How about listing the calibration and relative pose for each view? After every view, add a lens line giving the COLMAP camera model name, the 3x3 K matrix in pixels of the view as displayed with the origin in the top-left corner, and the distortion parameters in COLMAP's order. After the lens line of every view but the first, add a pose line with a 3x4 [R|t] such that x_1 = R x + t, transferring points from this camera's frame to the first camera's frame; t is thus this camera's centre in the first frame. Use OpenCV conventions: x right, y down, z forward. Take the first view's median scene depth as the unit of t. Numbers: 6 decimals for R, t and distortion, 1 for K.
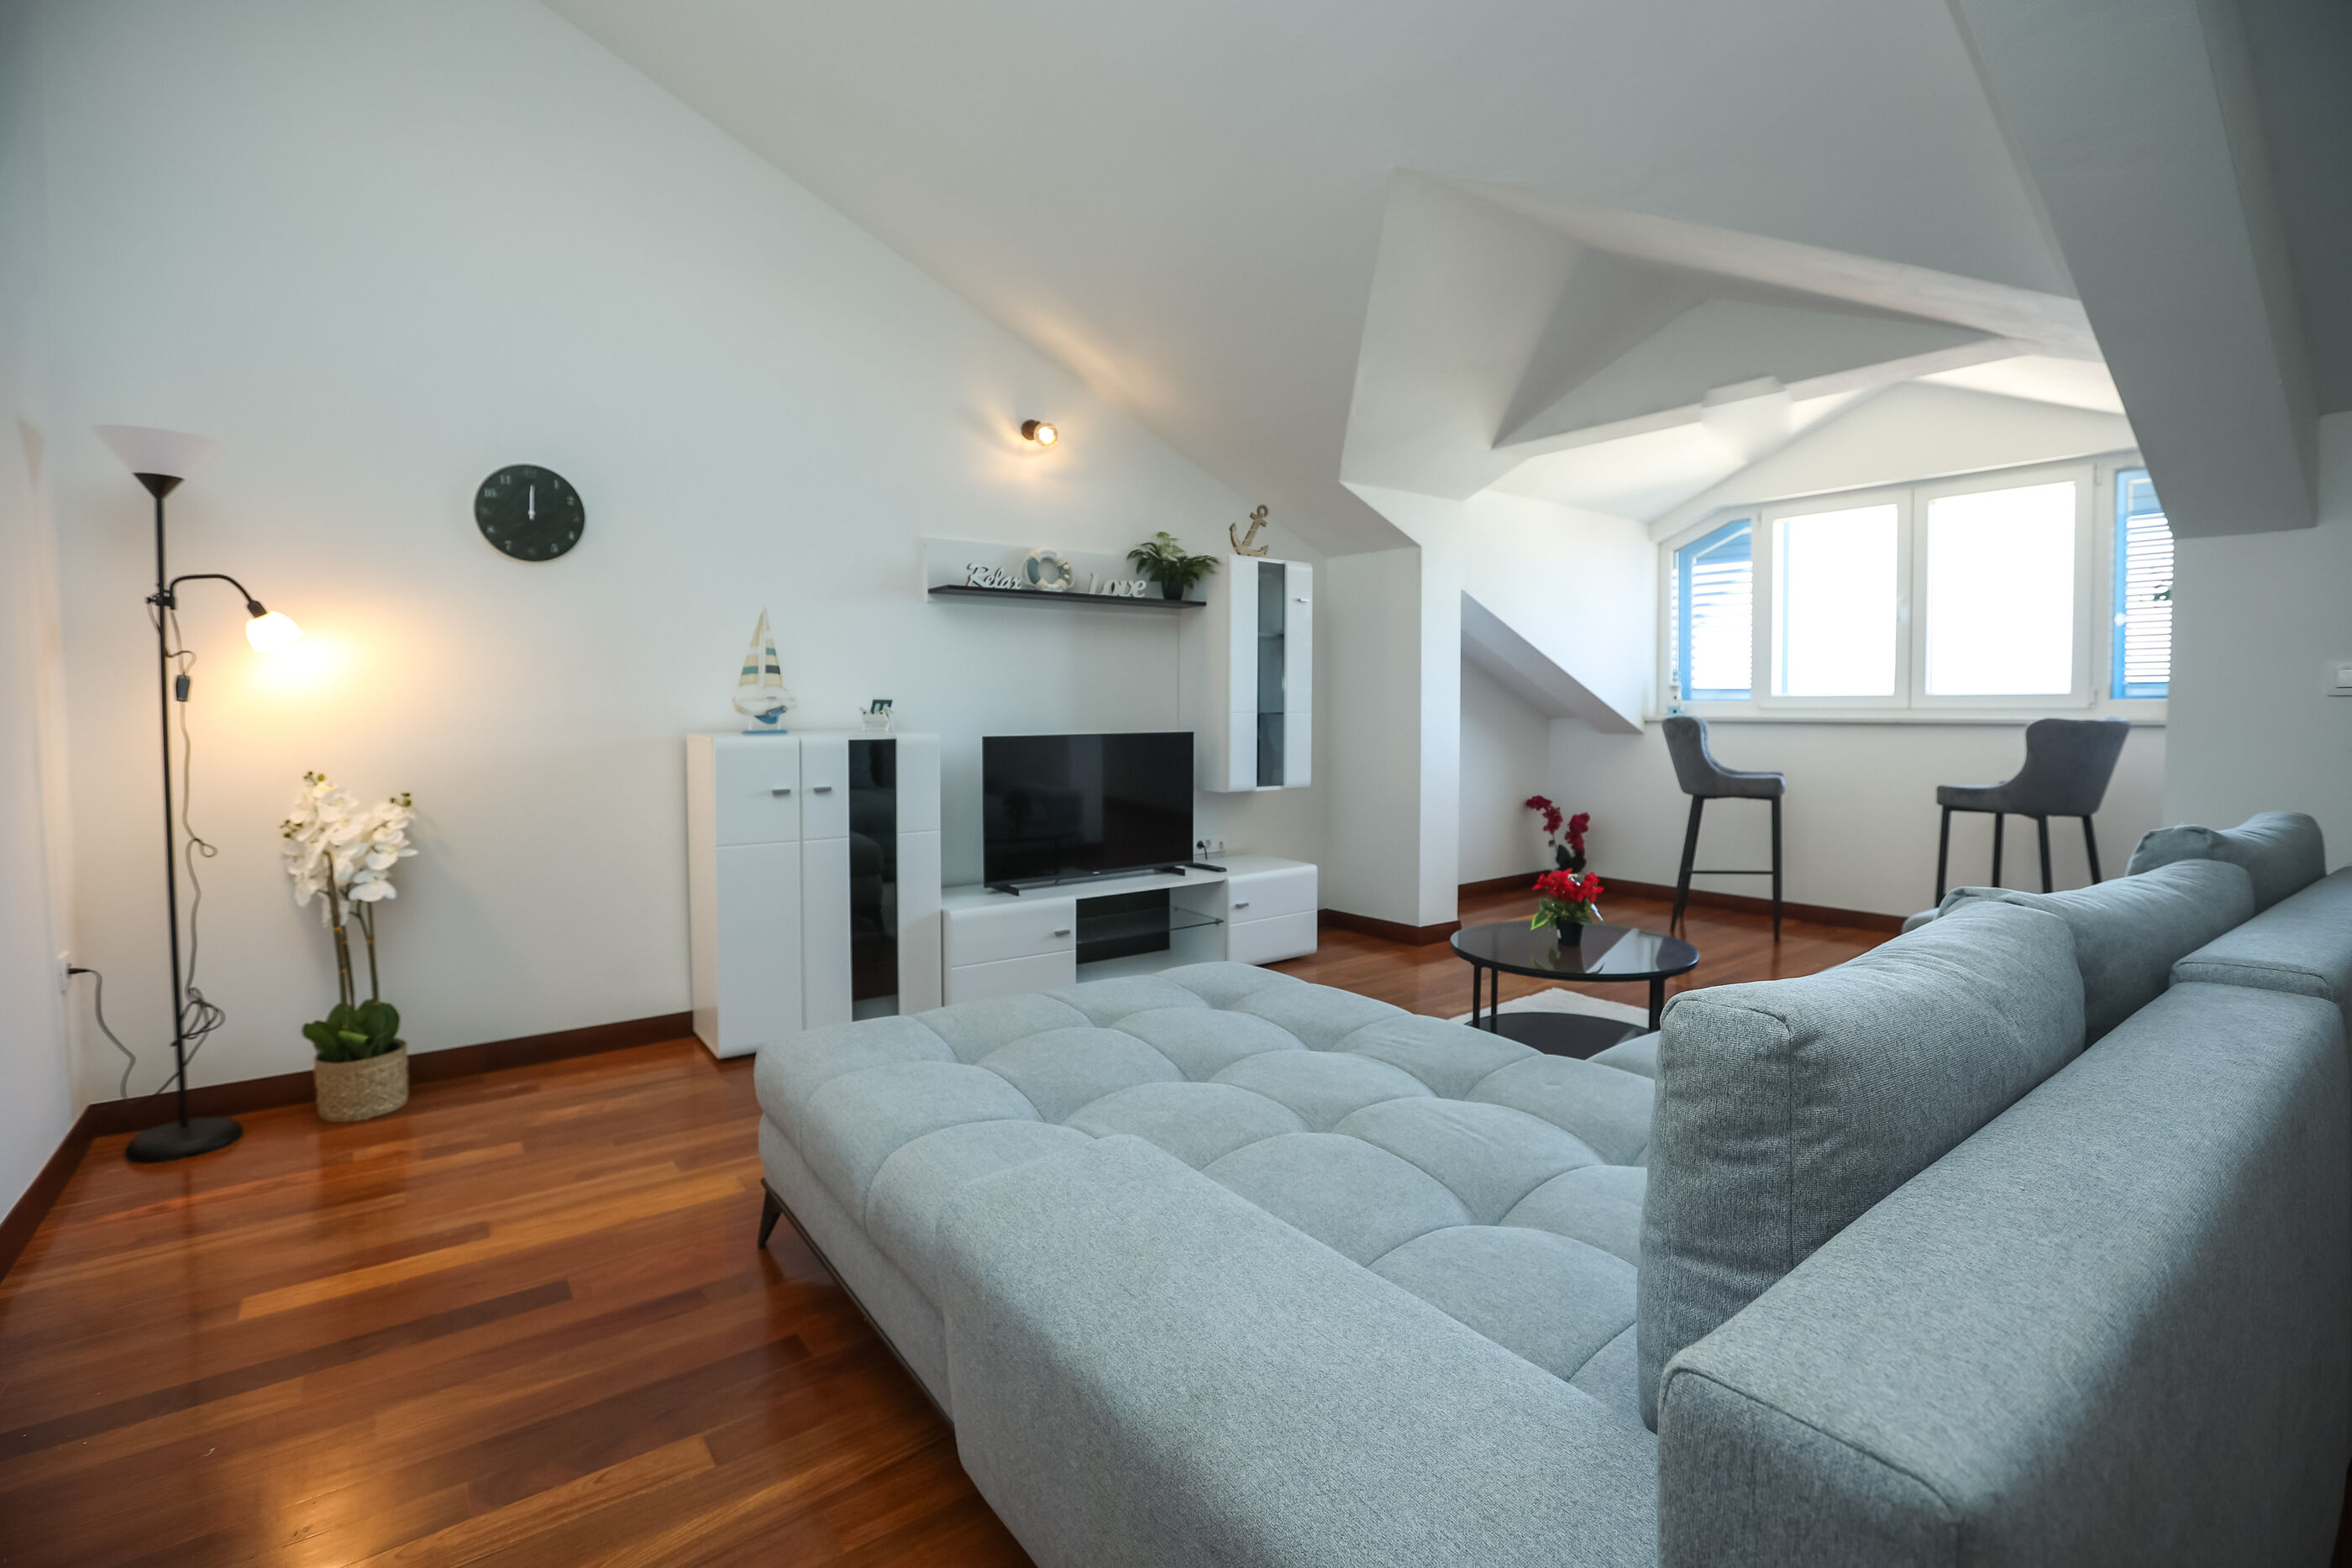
lens RADIAL K [[1086.0, 0, 1202.2], [0, 1086.0, 759.7], [0, 0, 1]] dist [-0.056552, 0.013618]
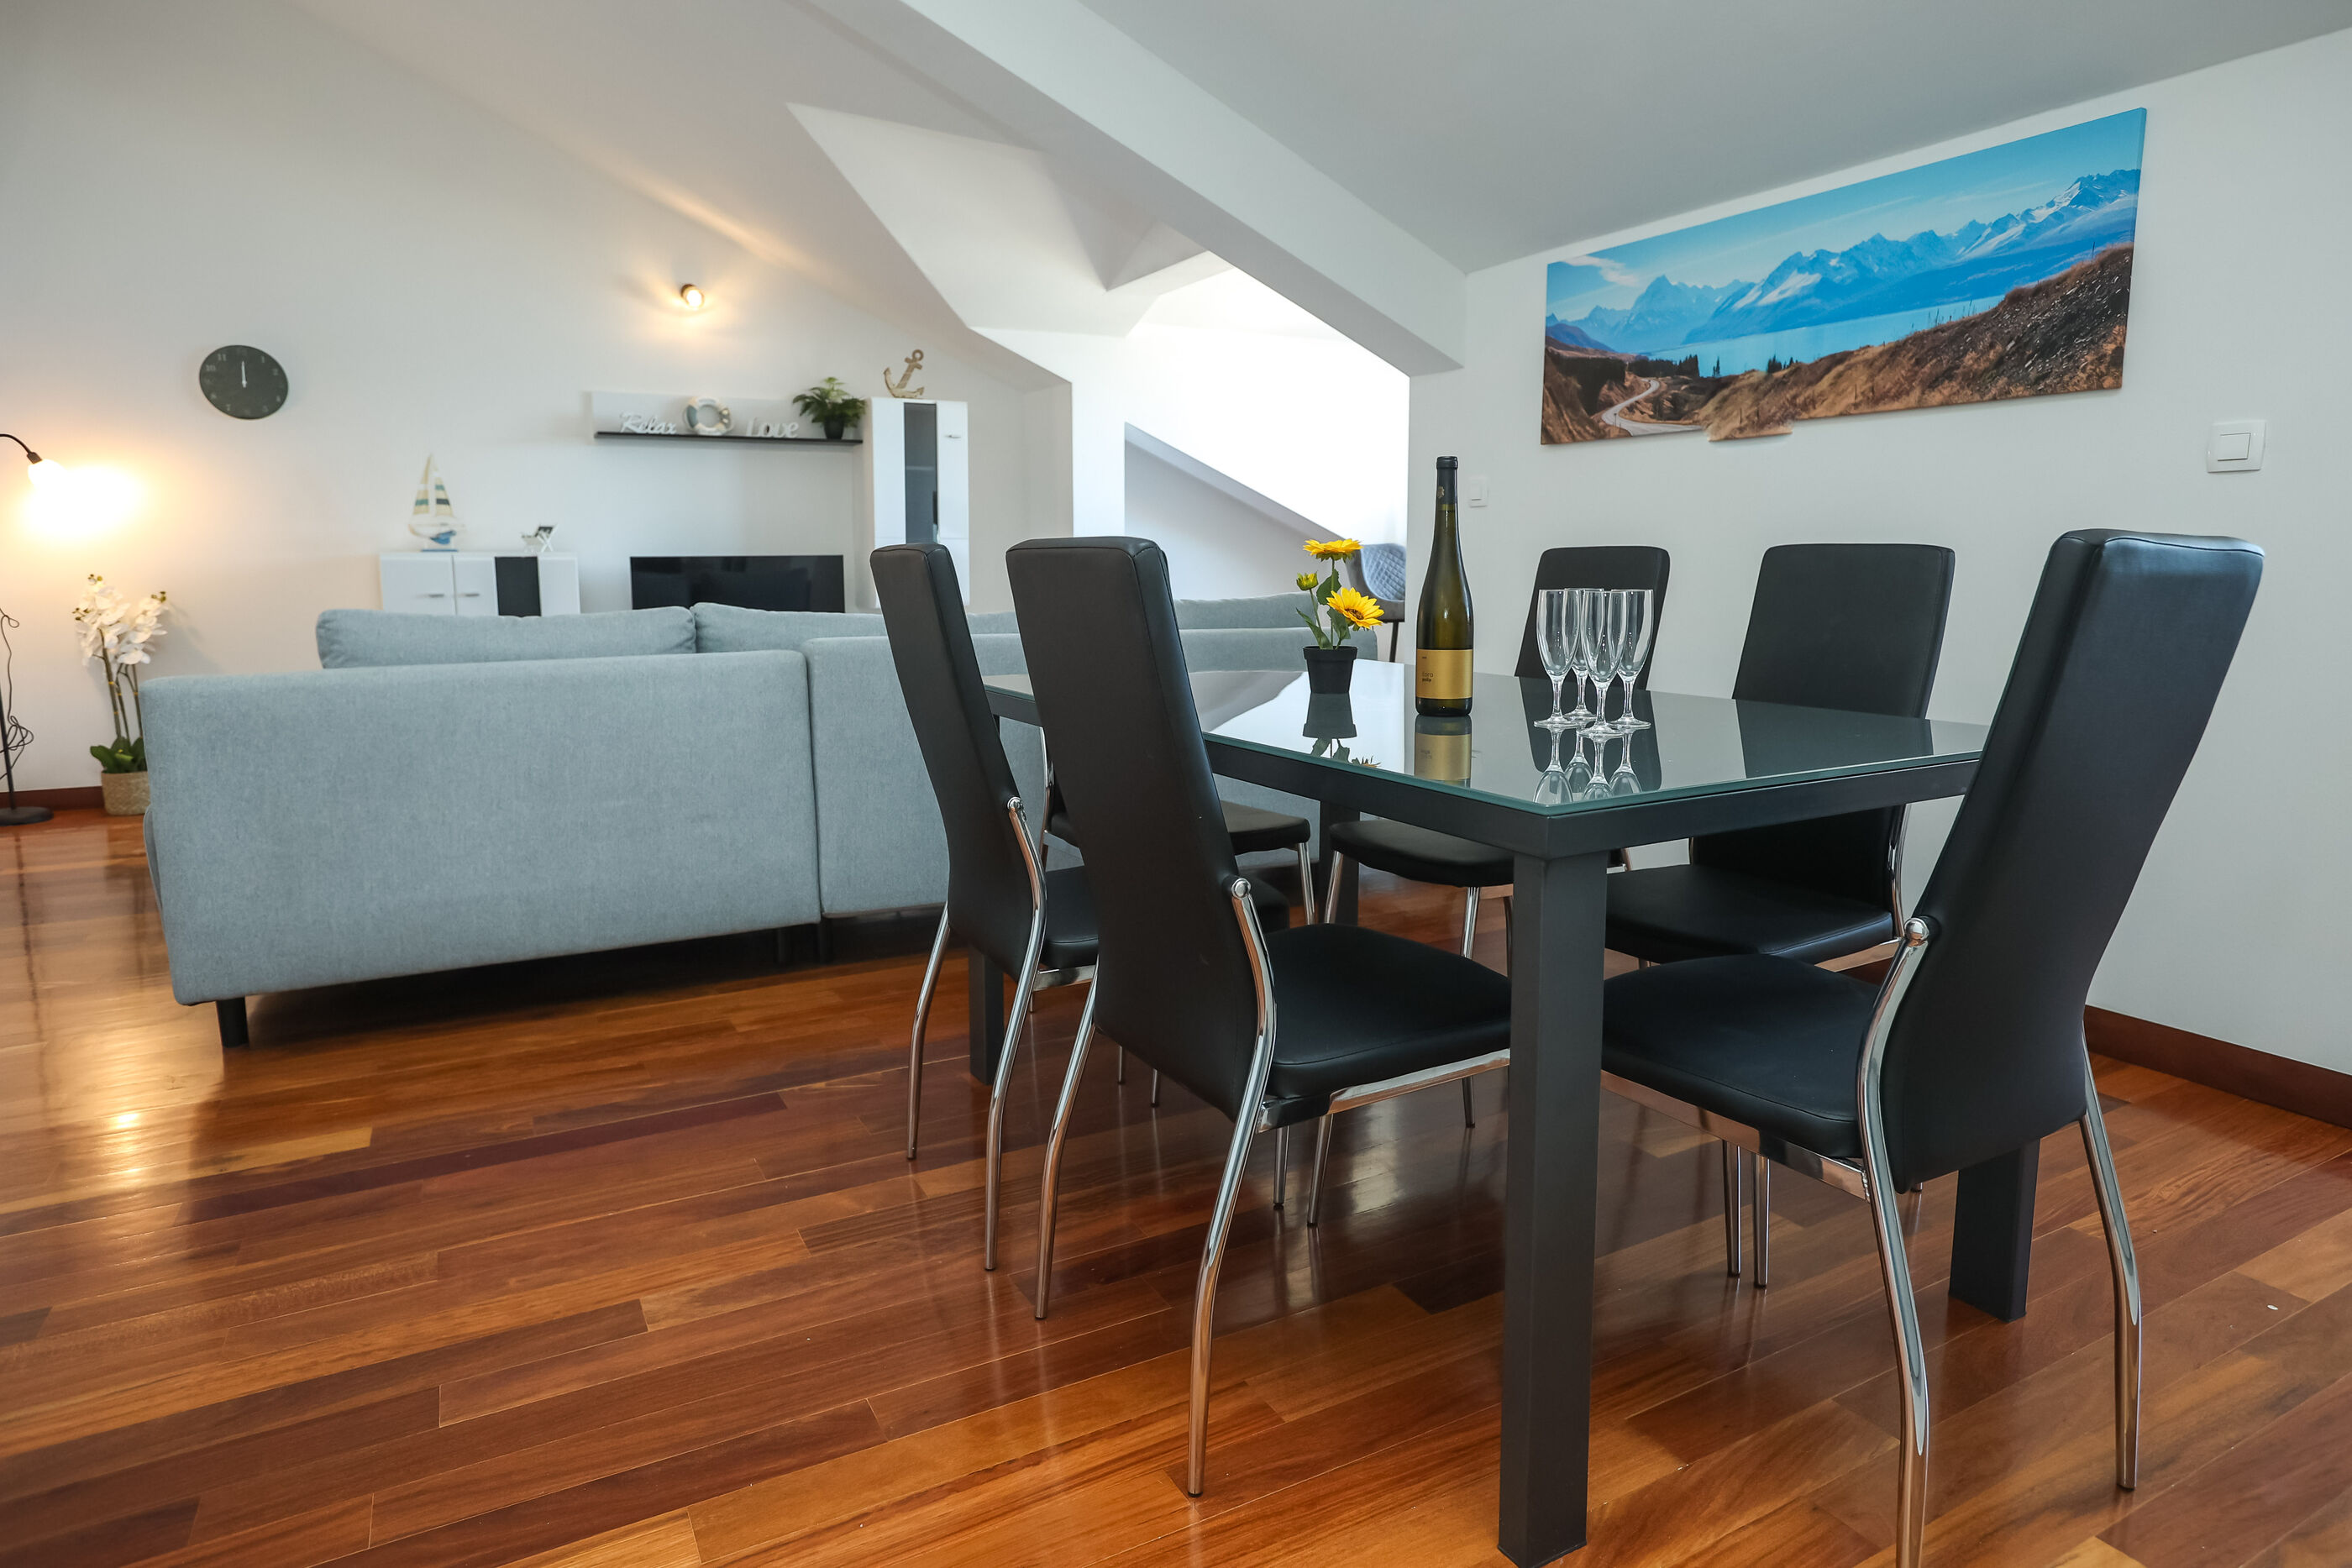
lens RADIAL K [[1365.2, 0, 1179.7], [0, 1365.2, 753.6], [0, 0, 1]] dist [-0.002380, 0.012216]
pose [[0.984956, 0.021830, -0.171419, 0.623595], [-0.005913, 0.995665, 0.092820, 0.049128], [0.172702, -0.090410, 0.980816, -0.395169]]
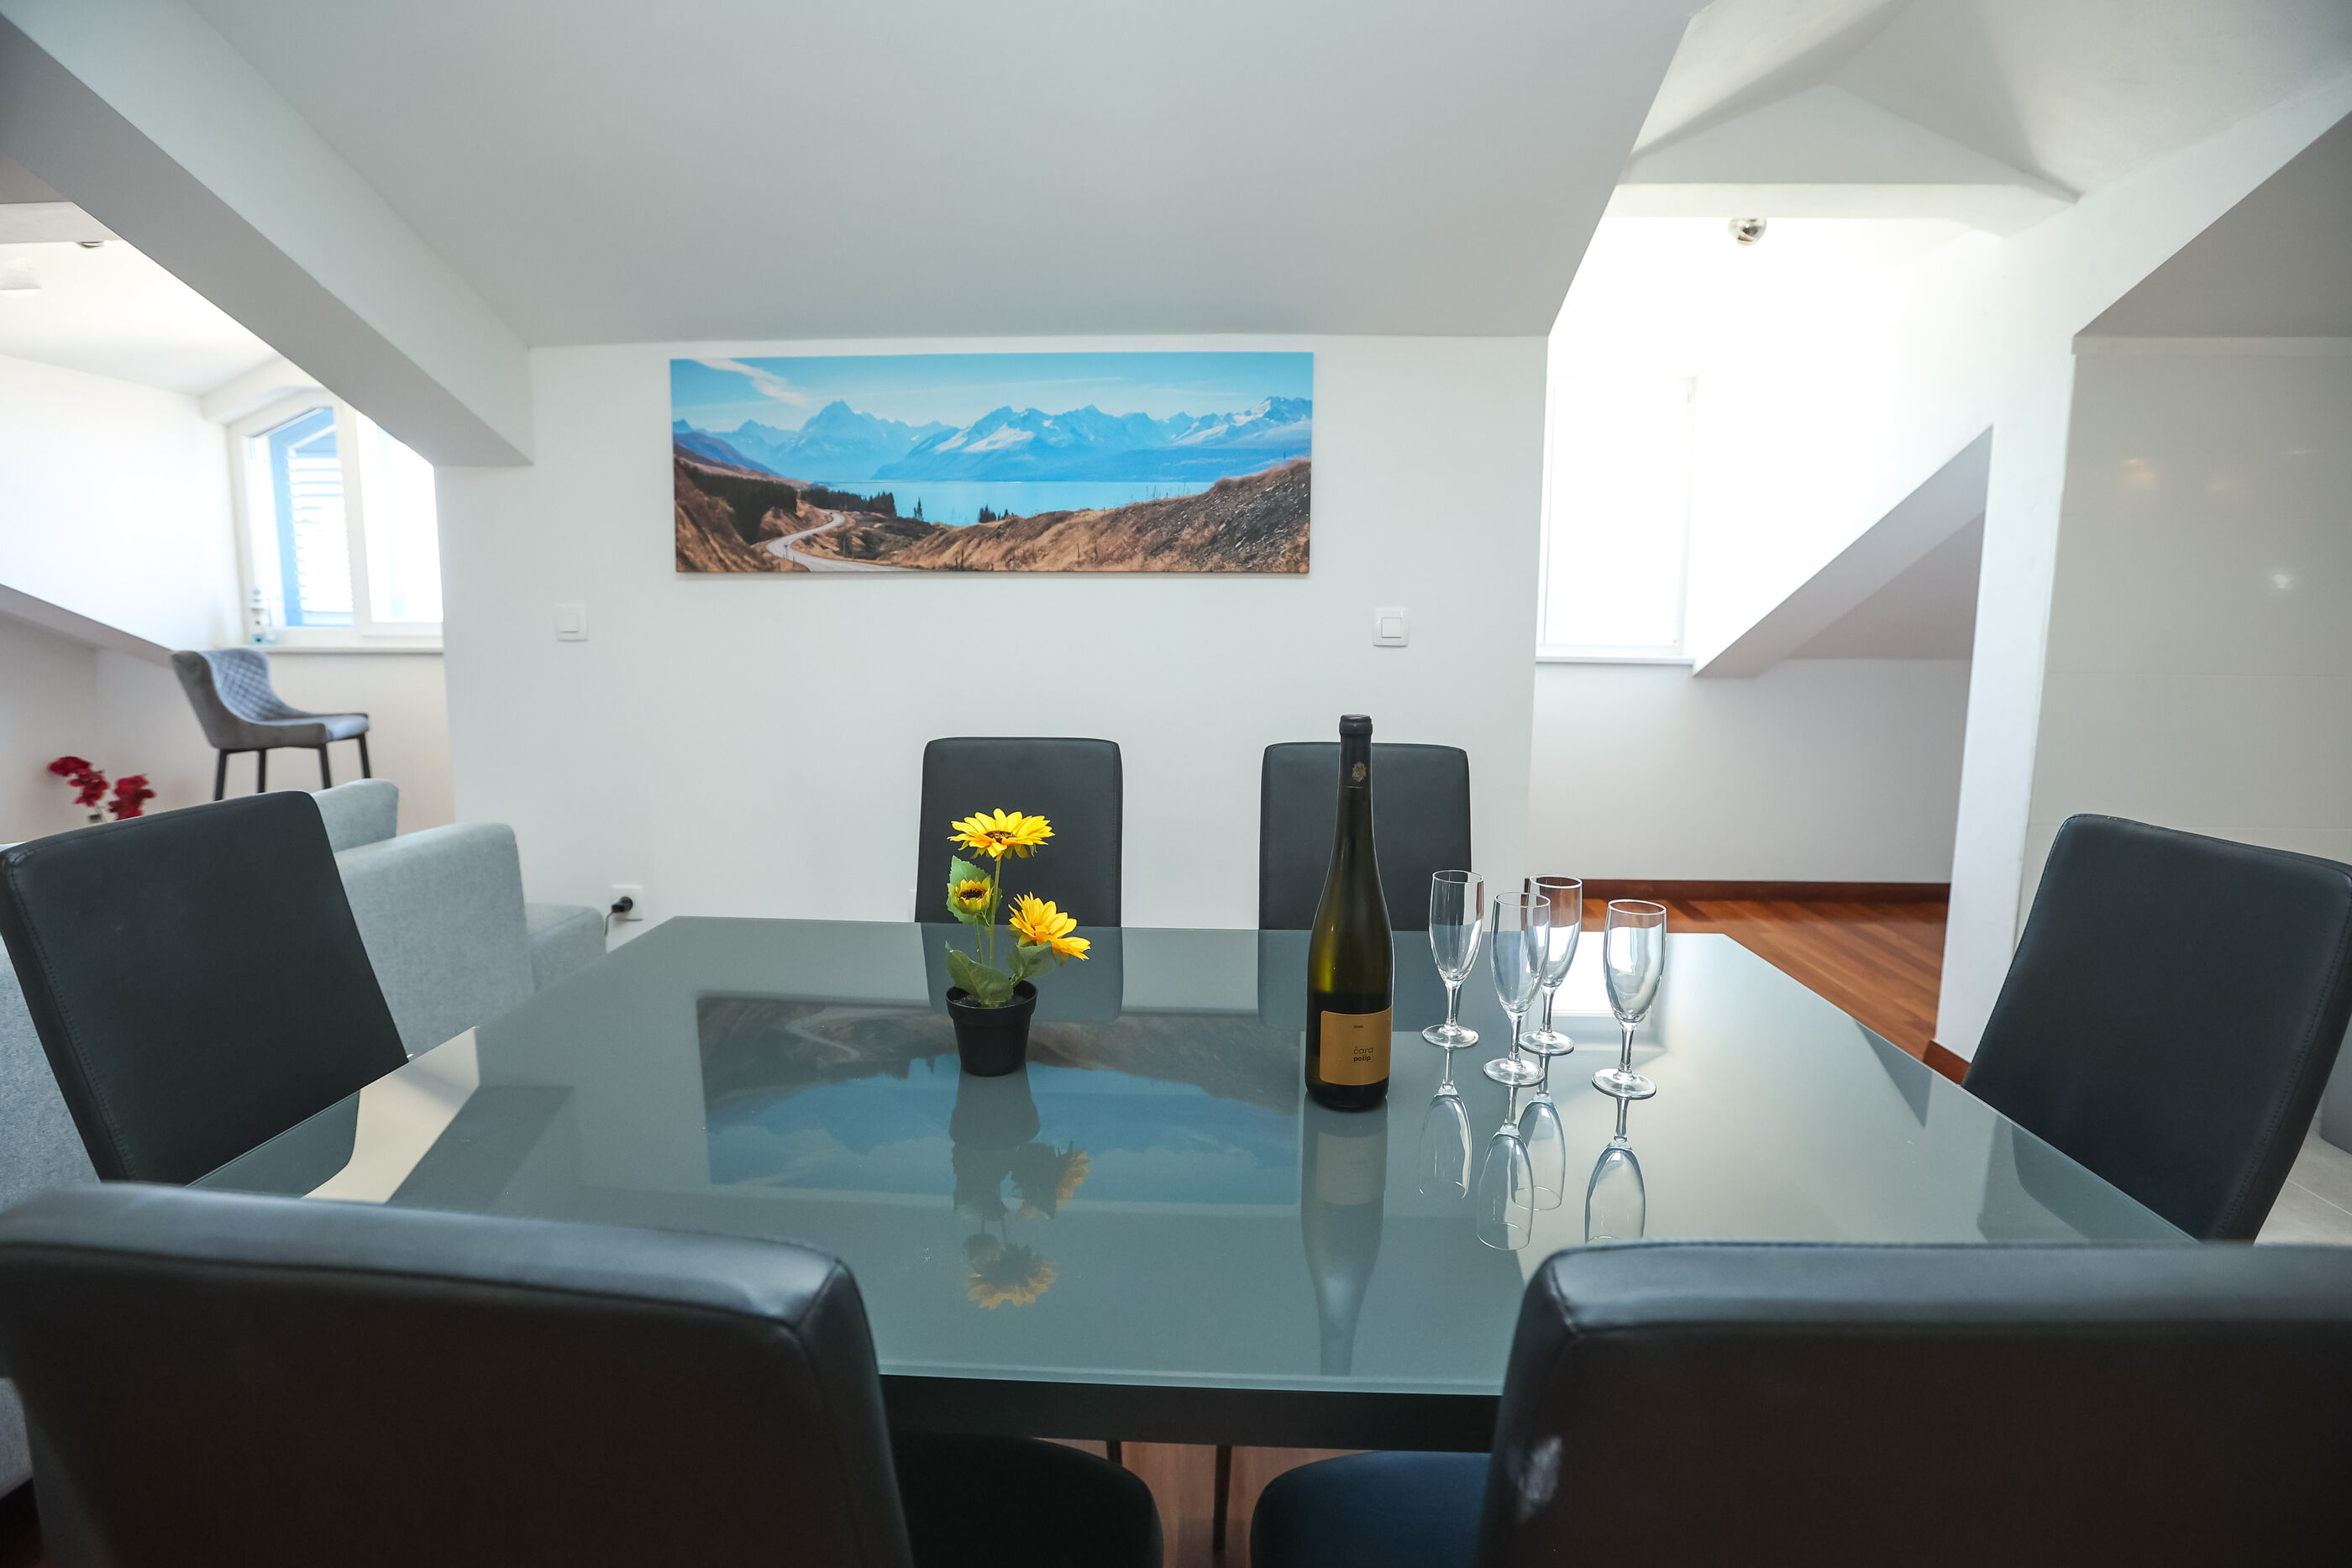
lens RADIAL K [[1086.0, 0, 1170.2], [0, 1086.0, 745.5], [0, 0, 1]] dist [-0.056552, 0.013618]
pose [[0.664936, -0.088345, 0.741657, 0.431193], [0.032375, 0.995456, 0.089551, -0.020393], [-0.746198, -0.035534, 0.664775, -0.052564]]
